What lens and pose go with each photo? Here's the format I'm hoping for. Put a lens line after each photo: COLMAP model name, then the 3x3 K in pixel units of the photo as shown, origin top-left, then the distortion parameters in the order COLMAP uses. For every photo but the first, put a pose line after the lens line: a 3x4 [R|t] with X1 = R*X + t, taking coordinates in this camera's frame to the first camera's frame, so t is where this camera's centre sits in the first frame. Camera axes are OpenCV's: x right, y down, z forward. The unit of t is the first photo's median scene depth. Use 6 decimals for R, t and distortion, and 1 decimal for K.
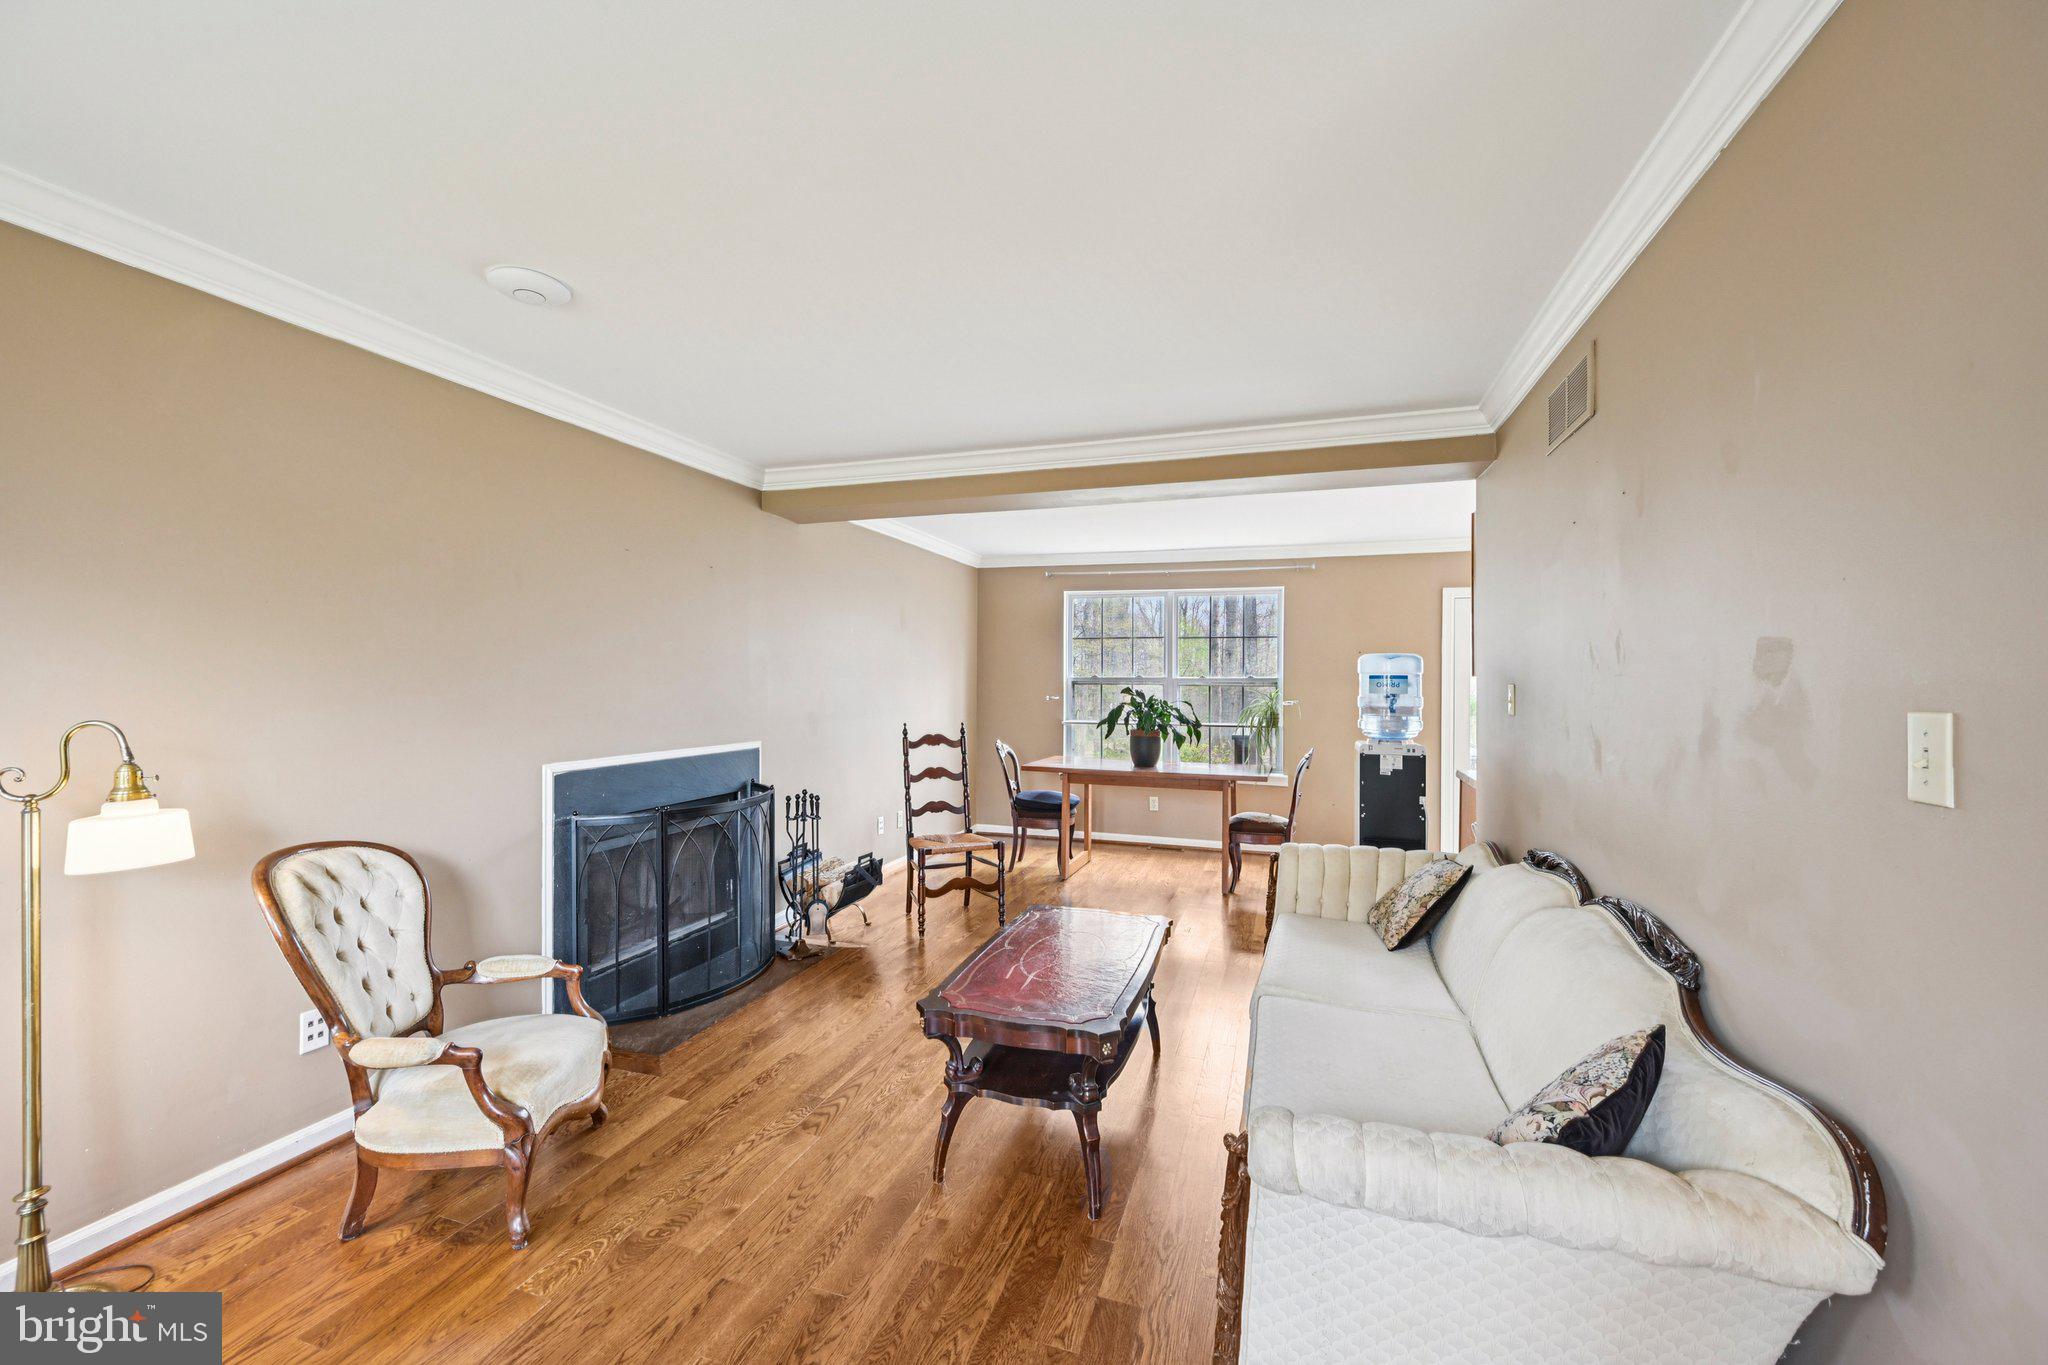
lens RADIAL K [[803.3, 0, 1023.5], [0, 803.3, 677.8], [0, 0, 1]] dist [0.000953, 0.000019]
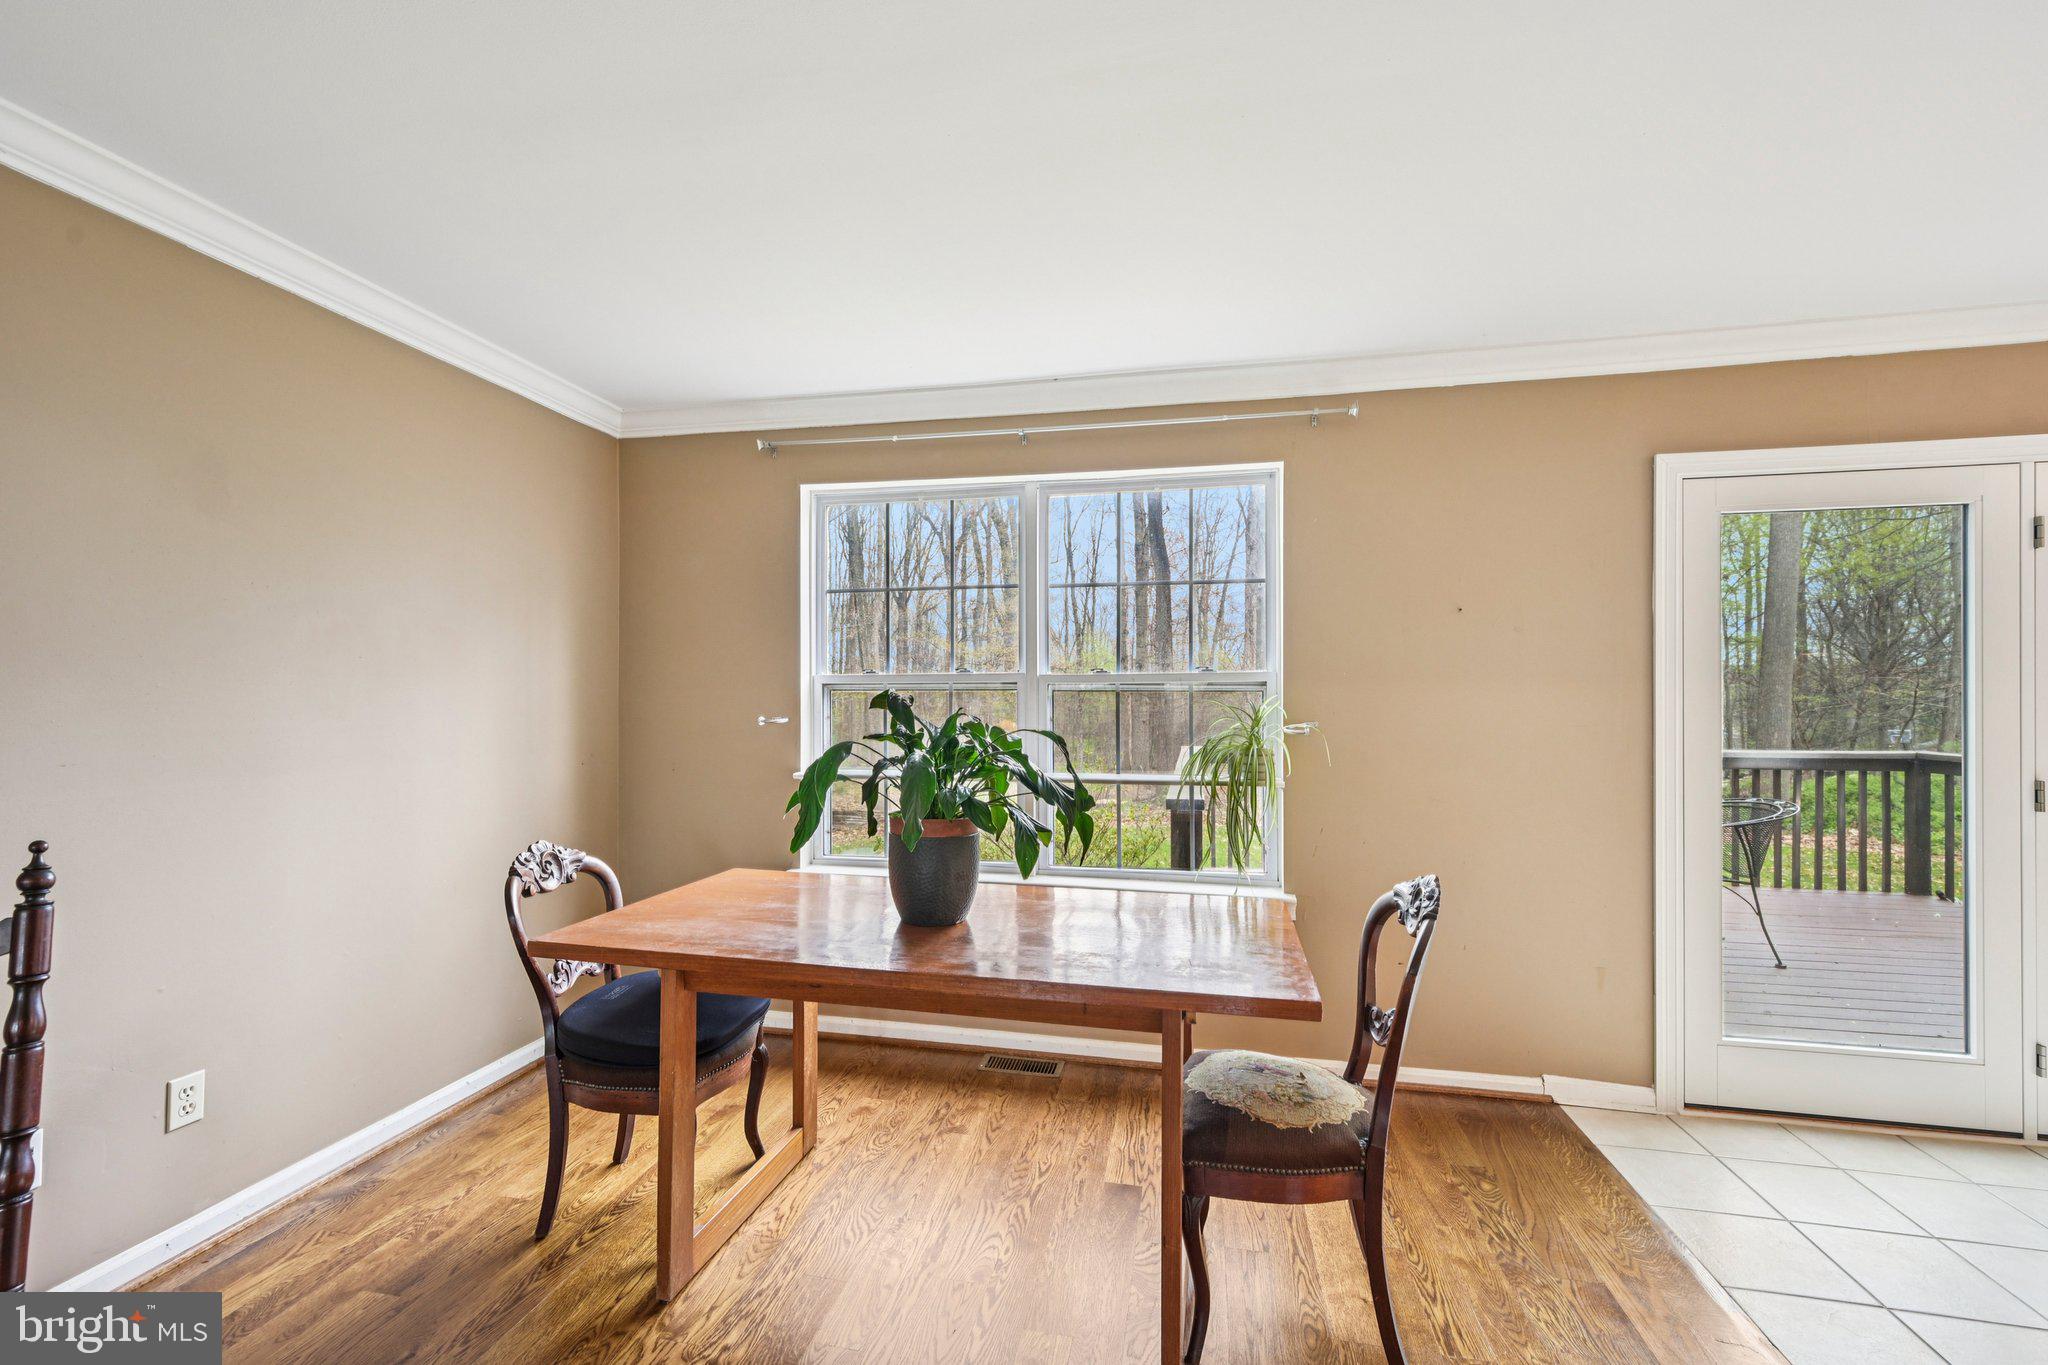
lens RADIAL K [[855.5, 0, 1019.5], [0, 855.5, 692.1], [0, 0, 1]] dist [-0.002224, -0.000633]
pose [[0.993667, -0.001559, 0.112354, 0.148661], [0.002210, 0.999981, -0.005675, 0.015318], [-0.112343, 0.005887, 0.993652, 0.642029]]
